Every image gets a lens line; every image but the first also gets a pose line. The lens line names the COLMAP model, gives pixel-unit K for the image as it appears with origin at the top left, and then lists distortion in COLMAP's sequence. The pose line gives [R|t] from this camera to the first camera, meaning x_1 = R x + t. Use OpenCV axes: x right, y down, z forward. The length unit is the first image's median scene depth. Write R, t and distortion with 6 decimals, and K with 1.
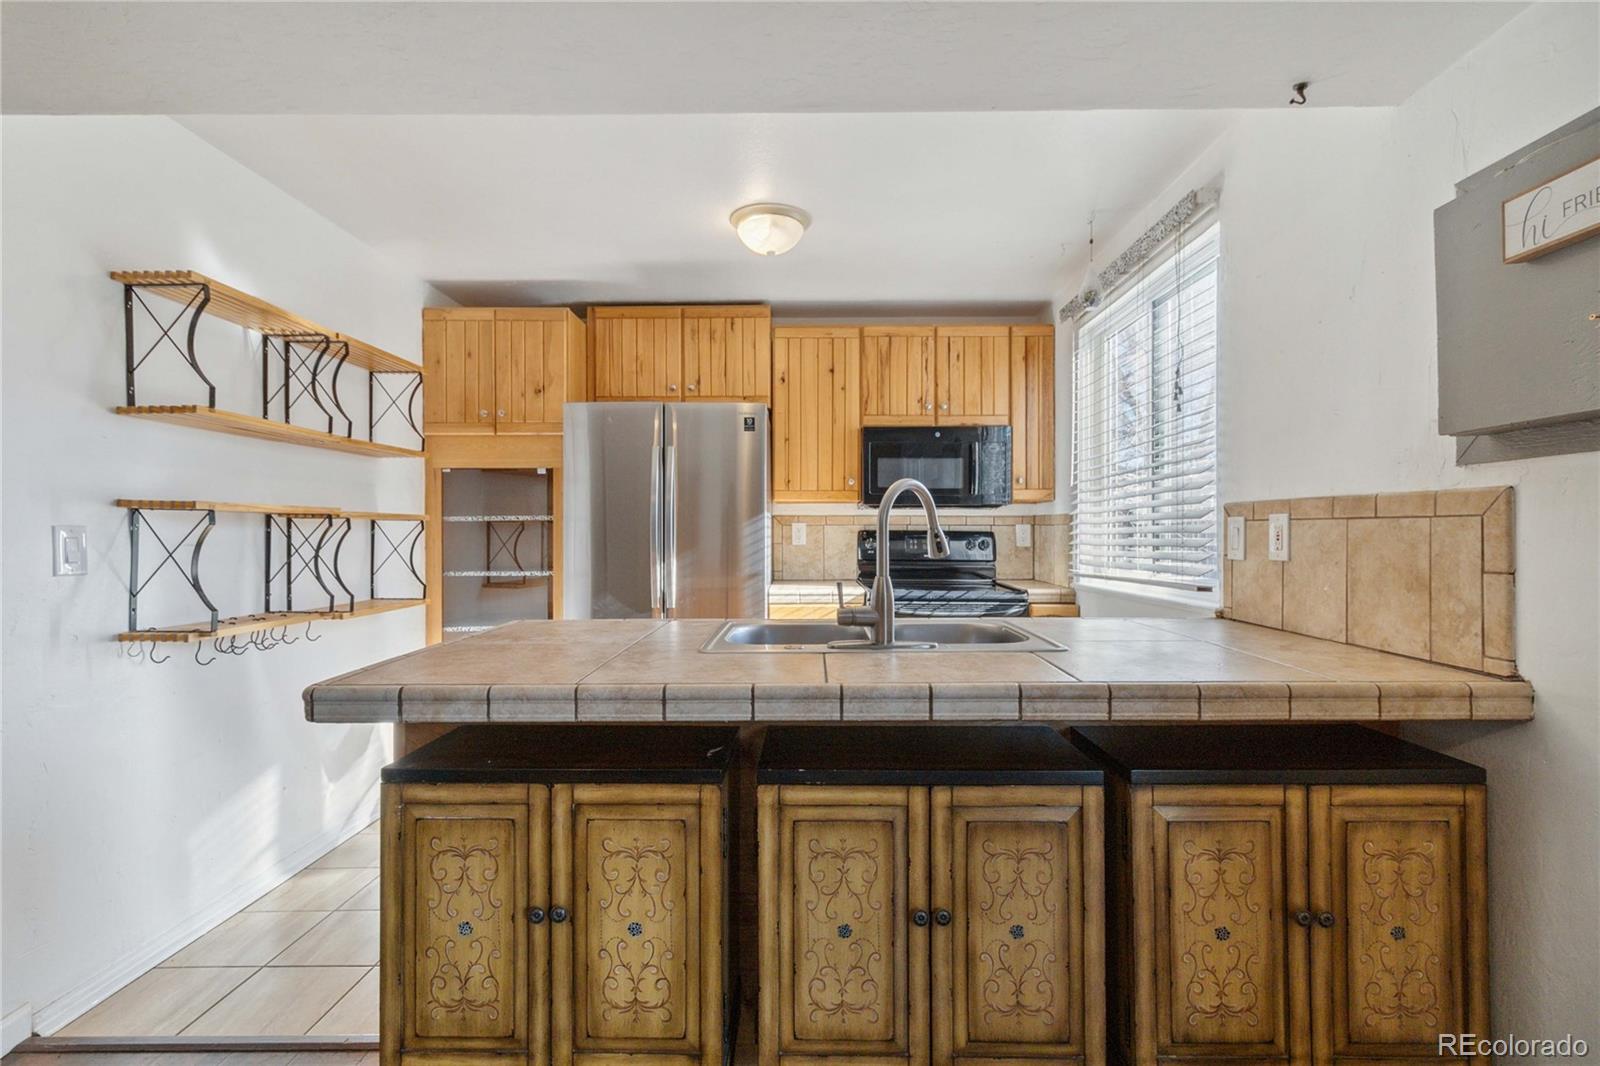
lens RADIAL K [[739.7, 0, 802.4], [0, 739.7, 531.6], [0, 0, 1]] dist [0.001505, 0.000238]
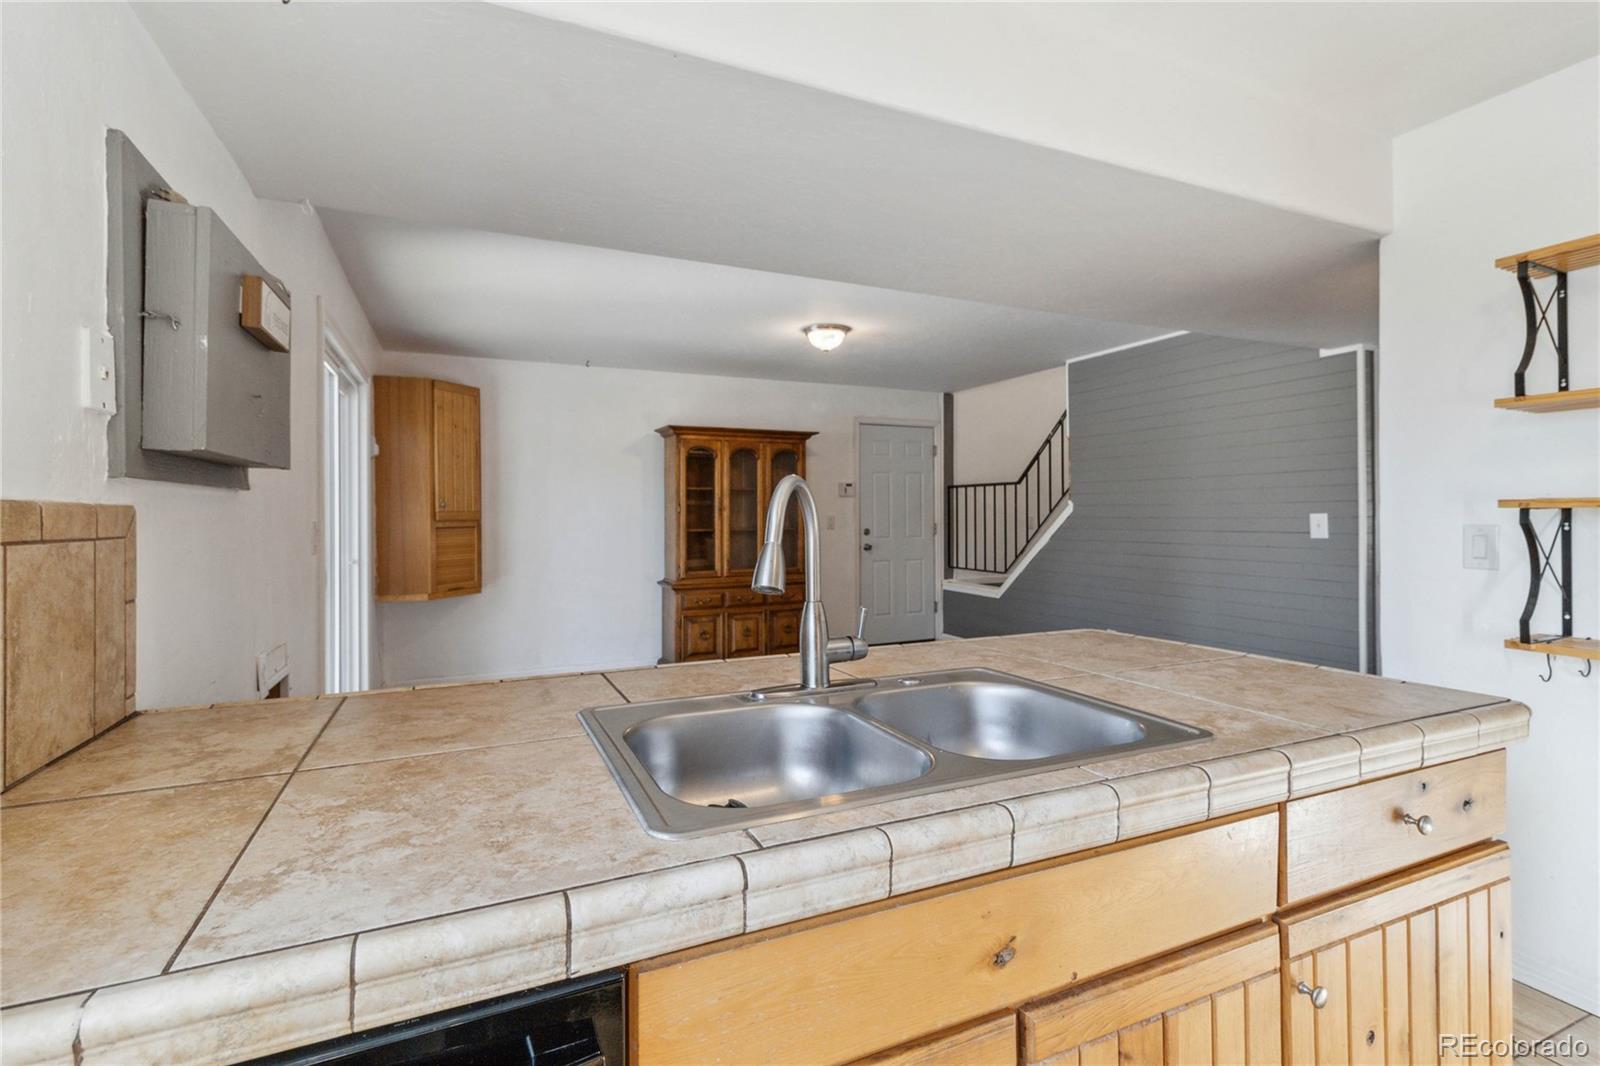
lens RADIAL K [[739.7, 0, 801.1], [0, 739.7, 522.1], [0, 0, 1]] dist [0.001505, 0.000238]
pose [[-0.903648, 0.011748, -0.428114, 0.505052], [0.007679, 0.999907, 0.011231, -0.037130], [0.428206, 0.006861, -0.903655, 1.852567]]
